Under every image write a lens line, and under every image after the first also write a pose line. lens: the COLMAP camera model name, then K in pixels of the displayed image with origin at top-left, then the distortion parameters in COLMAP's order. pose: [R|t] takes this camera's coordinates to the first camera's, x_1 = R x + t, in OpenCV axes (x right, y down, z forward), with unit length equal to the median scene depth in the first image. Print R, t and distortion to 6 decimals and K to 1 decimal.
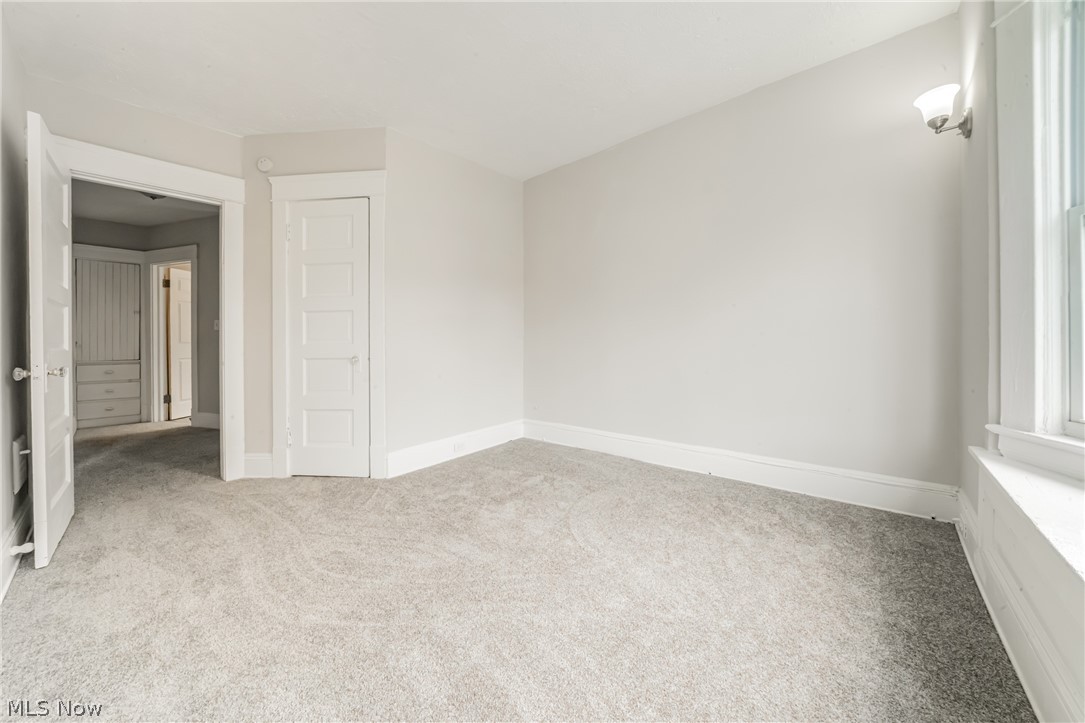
lens RADIAL K [[377.5, 0, 540.8], [0, 377.5, 343.6], [0, 0, 1]] dist [-0.000049, 0.000049]
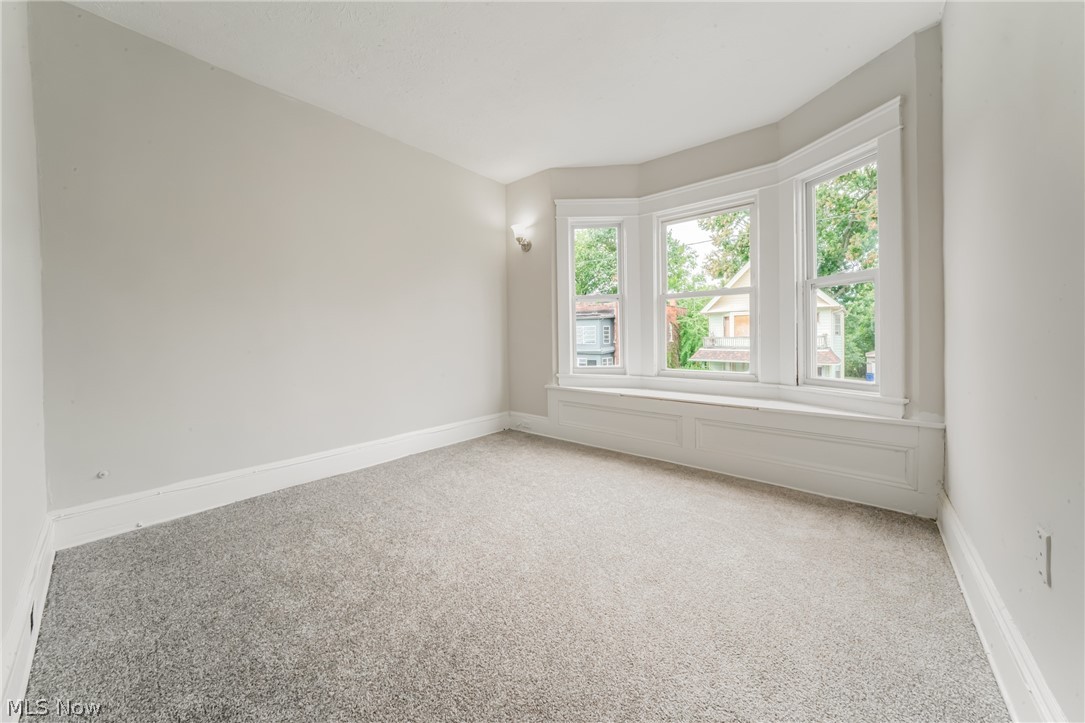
lens RADIAL K [[377.5, 0, 540.8], [0, 377.5, 343.6], [0, 0, 1]] dist [-0.000049, 0.000049]
pose [[-0.003020, 0.000632, 0.999995, -0.973951], [0.010559, 0.999944, -0.000600, 0.008721], [-0.999940, 0.010557, -0.003027, 0.803144]]
